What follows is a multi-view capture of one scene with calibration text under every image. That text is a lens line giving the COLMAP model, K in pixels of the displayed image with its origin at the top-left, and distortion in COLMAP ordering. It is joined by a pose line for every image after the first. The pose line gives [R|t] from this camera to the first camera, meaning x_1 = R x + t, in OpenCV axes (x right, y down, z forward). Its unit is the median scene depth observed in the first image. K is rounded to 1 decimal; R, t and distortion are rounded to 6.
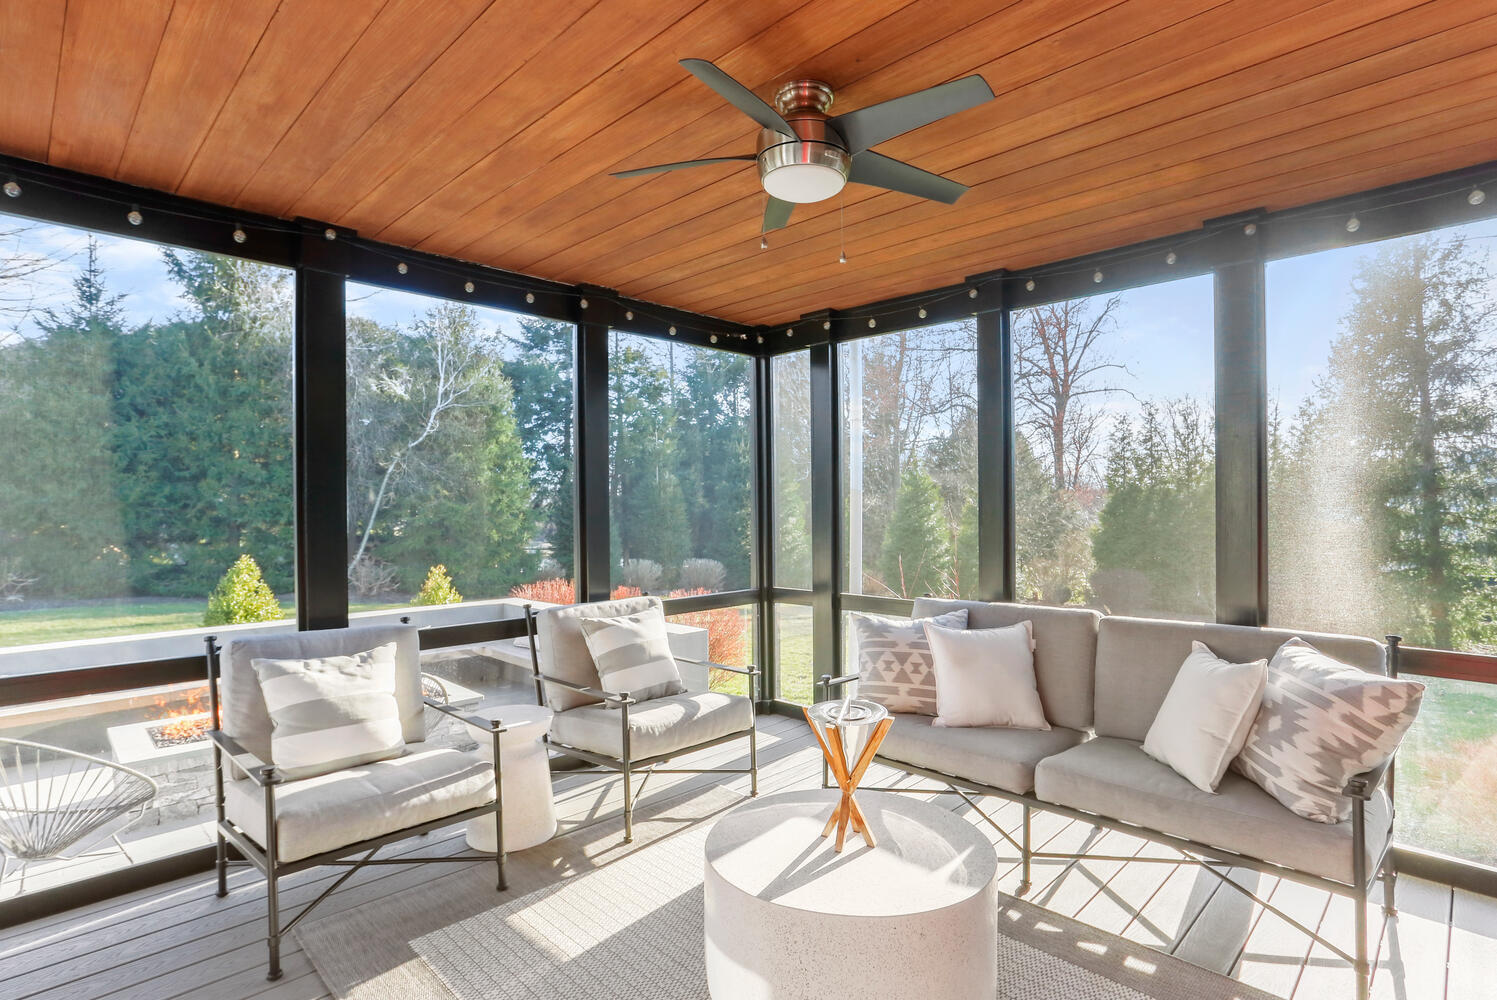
lens RADIAL K [[744.1, 0, 754.6], [0, 744.1, 509.0], [0, 0, 1]] dist [-0.024393, 0.008396]
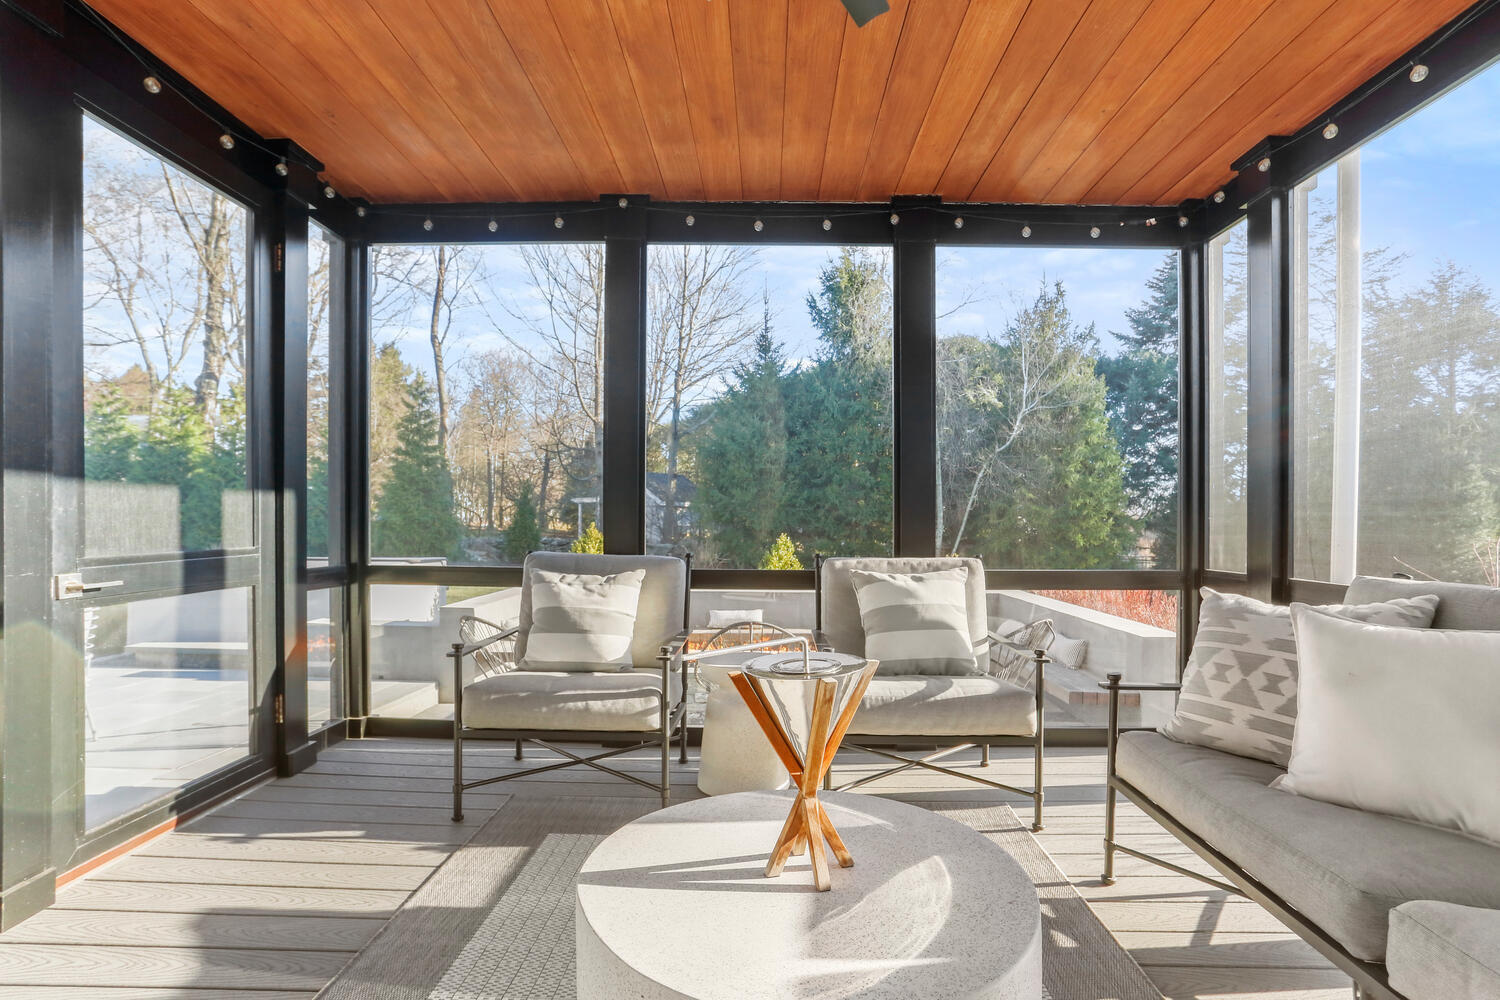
lens RADIAL K [[745.6, 0, 756.3], [0, 745.6, 514.7], [0, 0, 1]] dist [-0.024393, 0.008396]
pose [[0.706180, 0.007828, -0.707989, 0.232052], [-0.011684, 0.999932, -0.000597, 0.062198], [0.707936, 0.008694, 0.706223, 0.221395]]
